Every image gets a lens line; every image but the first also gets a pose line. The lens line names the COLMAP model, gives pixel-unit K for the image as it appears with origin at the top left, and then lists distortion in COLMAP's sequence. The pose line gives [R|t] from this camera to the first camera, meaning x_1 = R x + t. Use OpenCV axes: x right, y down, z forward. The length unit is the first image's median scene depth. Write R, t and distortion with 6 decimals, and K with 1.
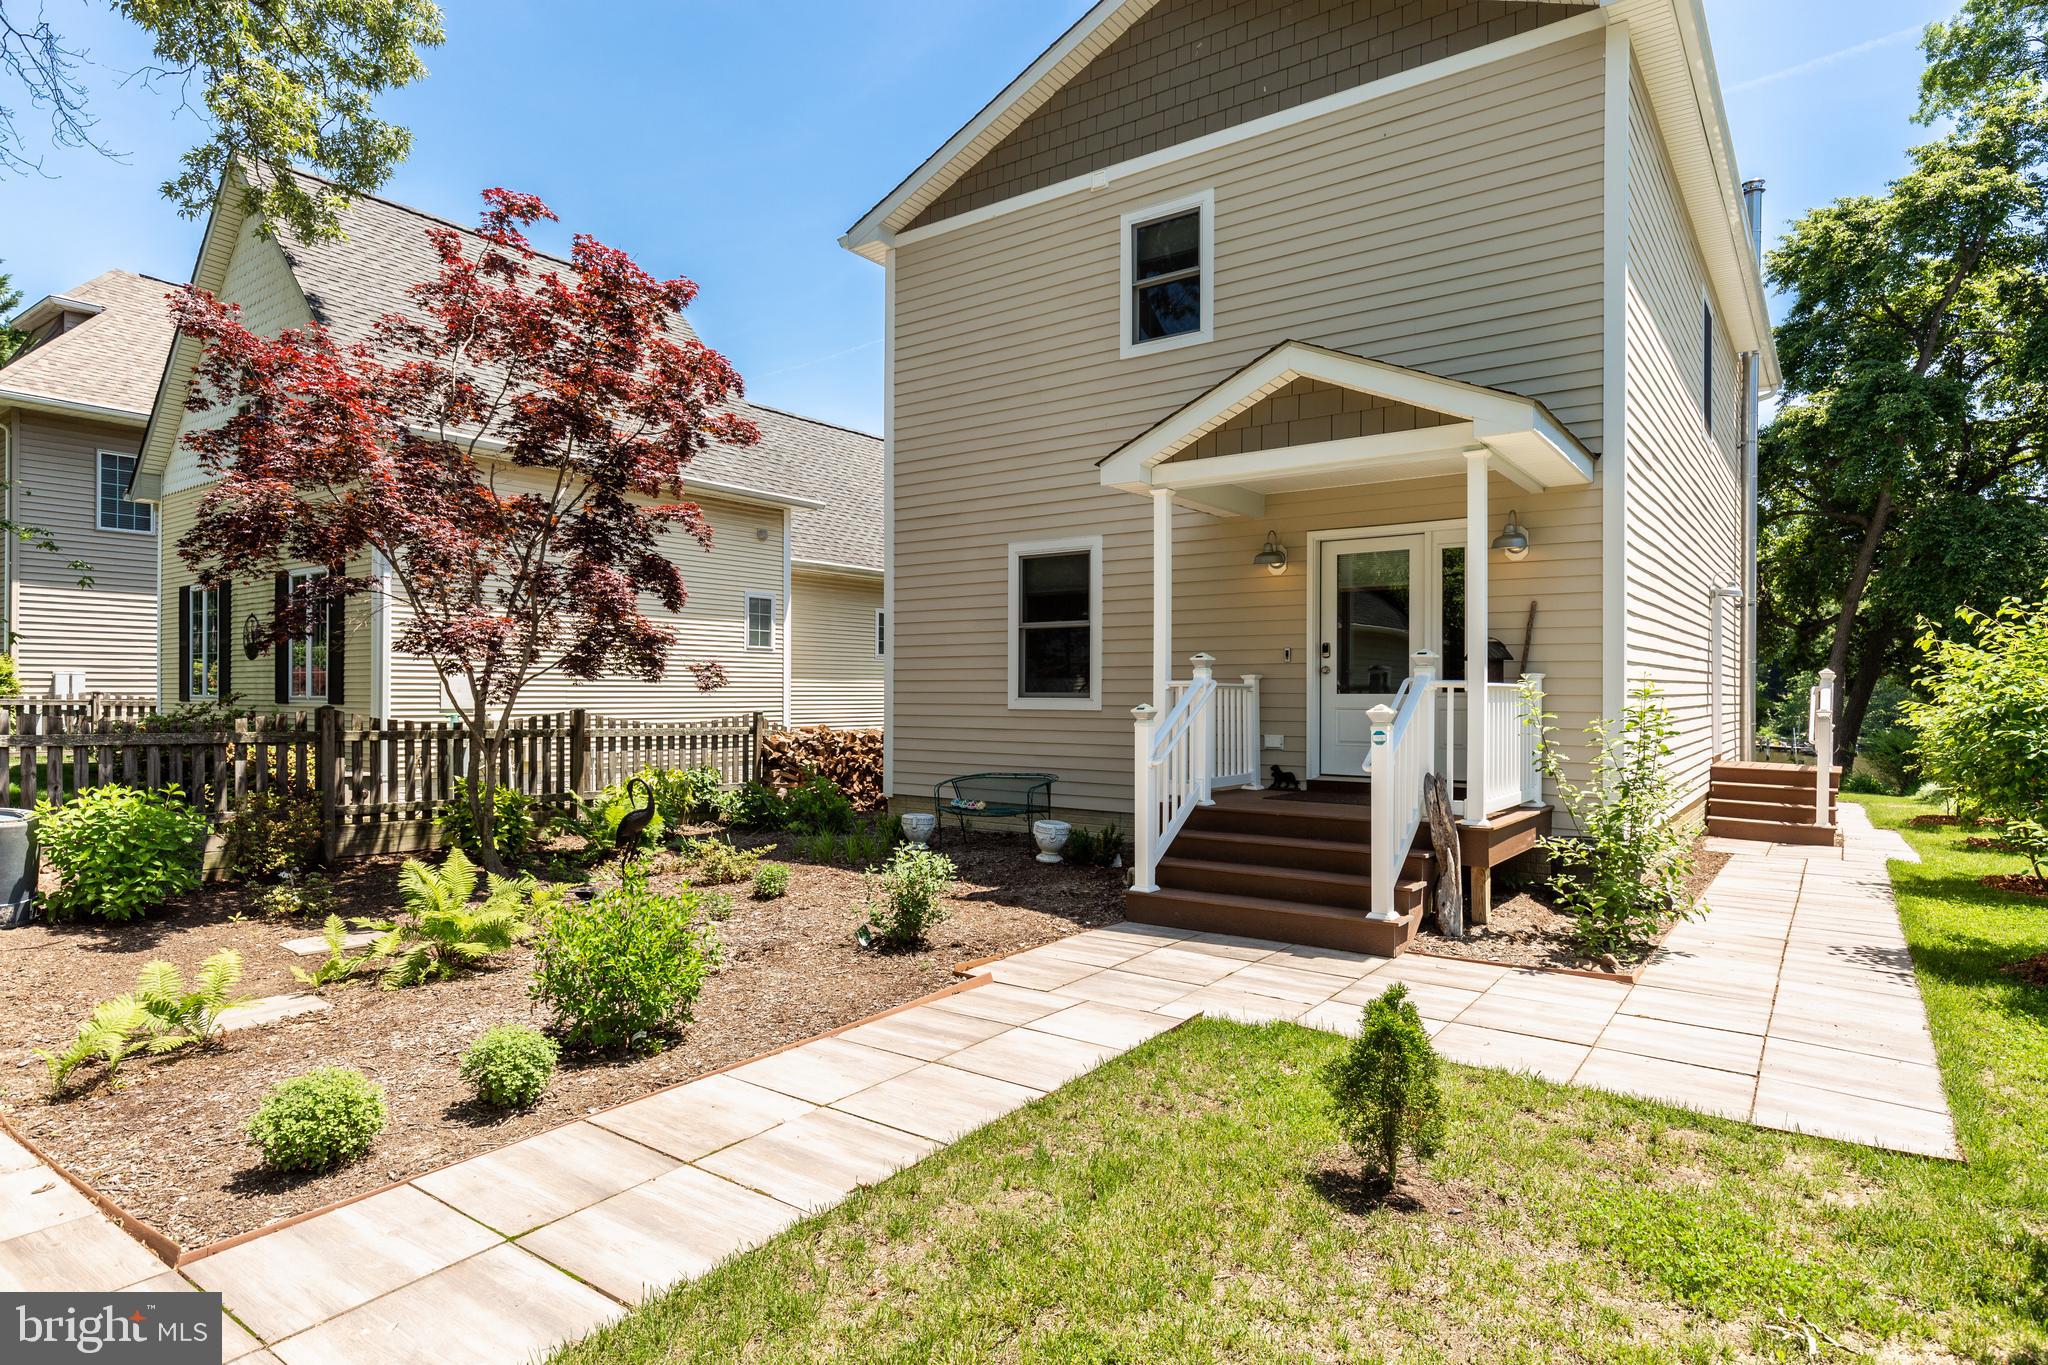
lens RADIAL K [[1135.1, 0, 1029.8], [0, 1135.1, 680.7], [0, 0, 1]] dist [-0.003348, 0.003331]
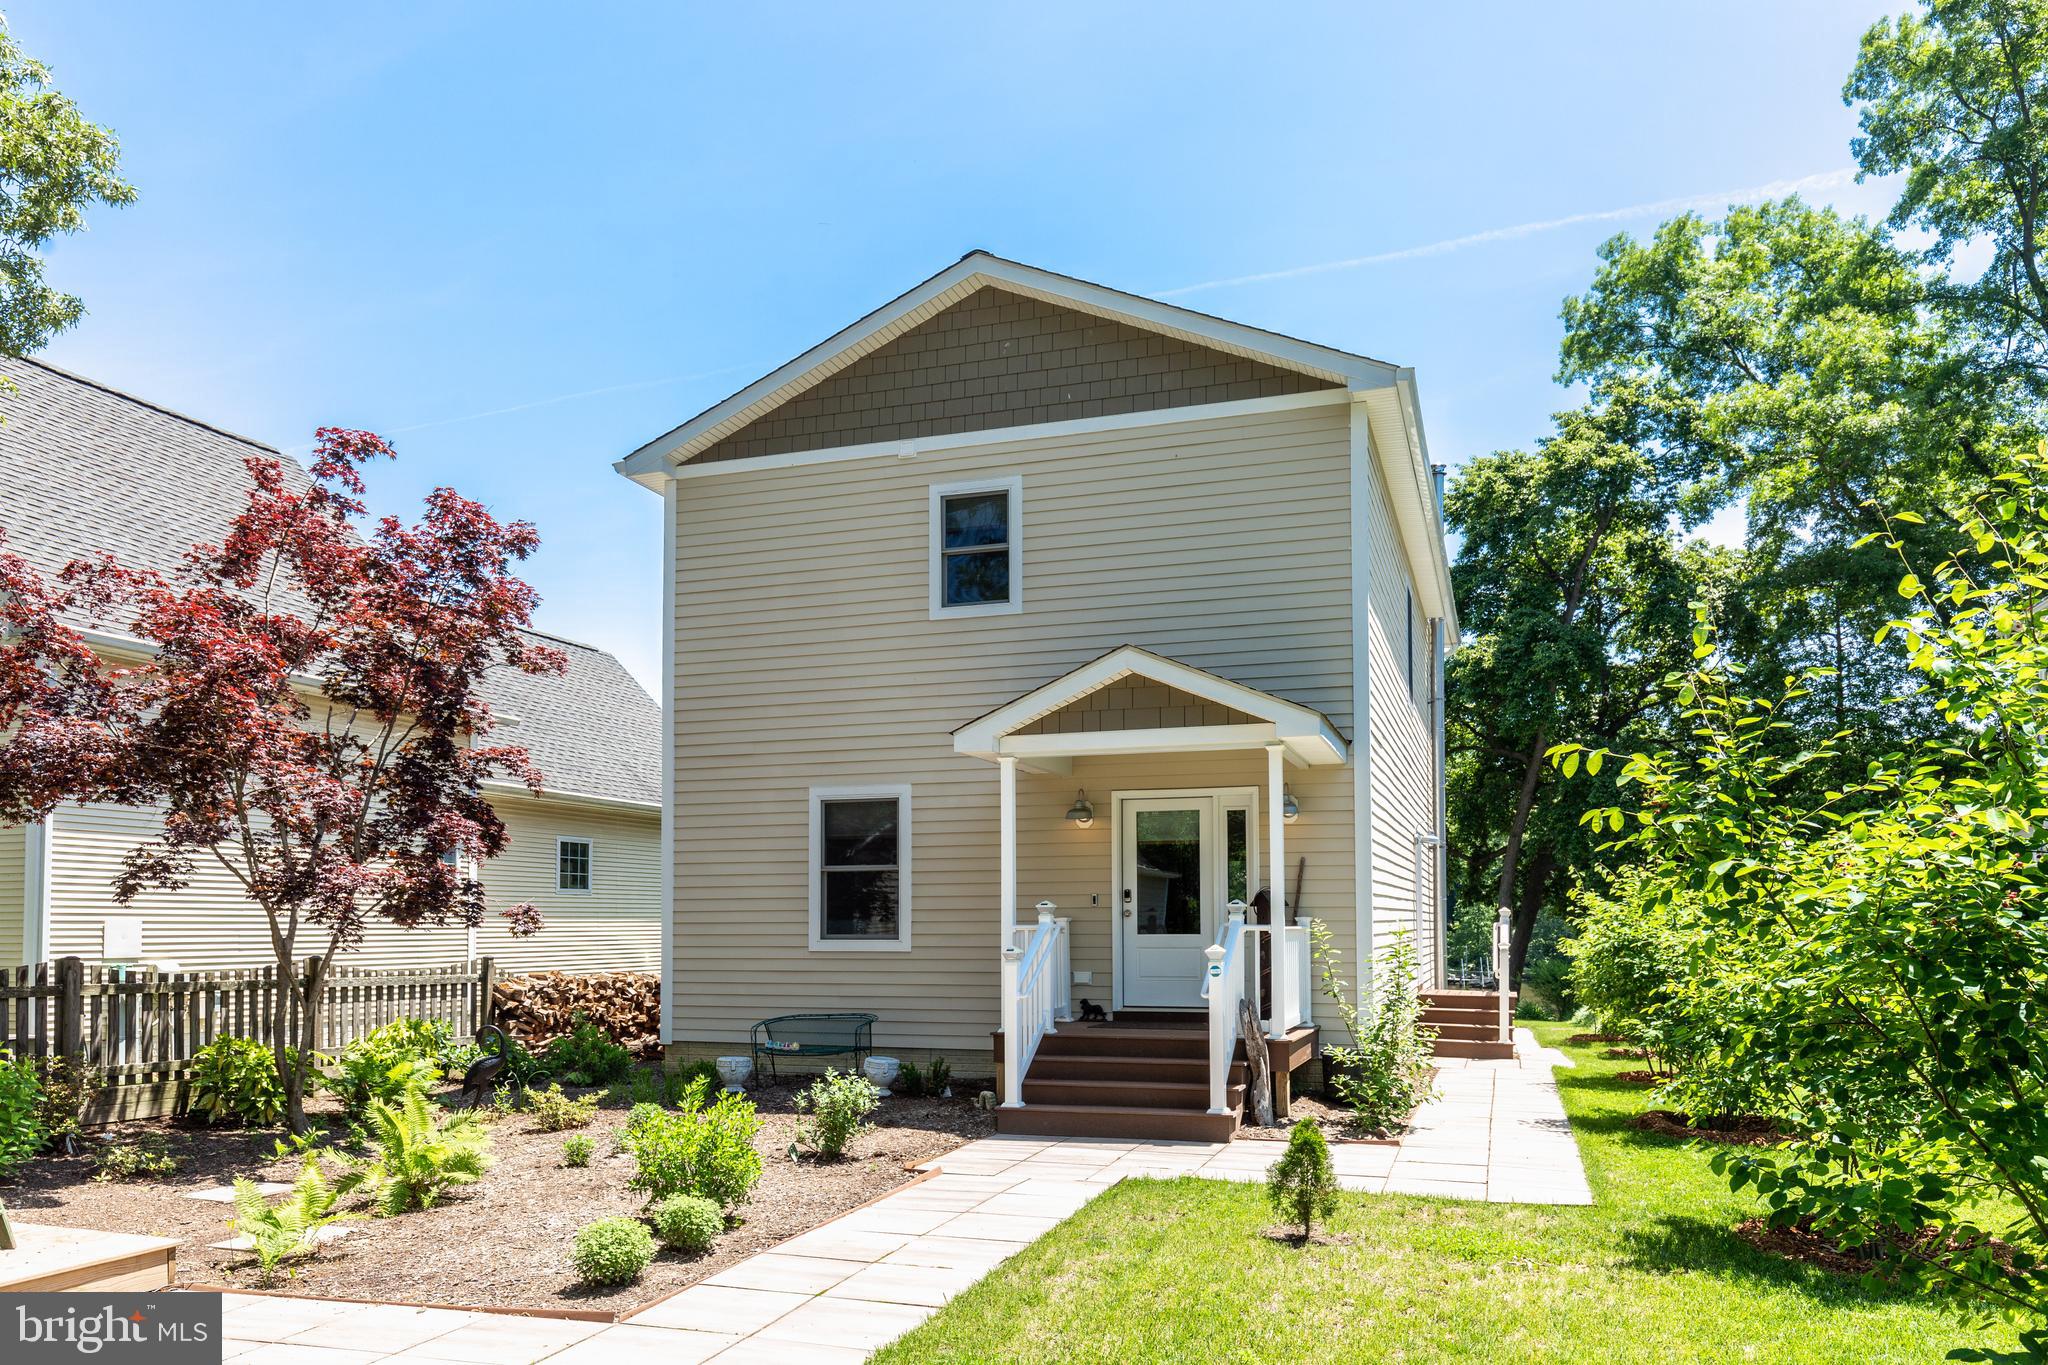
lens RADIAL K [[1441.7, 0, 1010.4], [0, 1441.7, 848.0], [0, 0, 1]] dist [-0.015194, 0.002698]
pose [[0.957693, 0.008426, 0.287670, -0.234874], [0.003953, 0.999092, -0.042423, -0.012430], [-0.287766, 0.041766, 0.956790, -0.303588]]
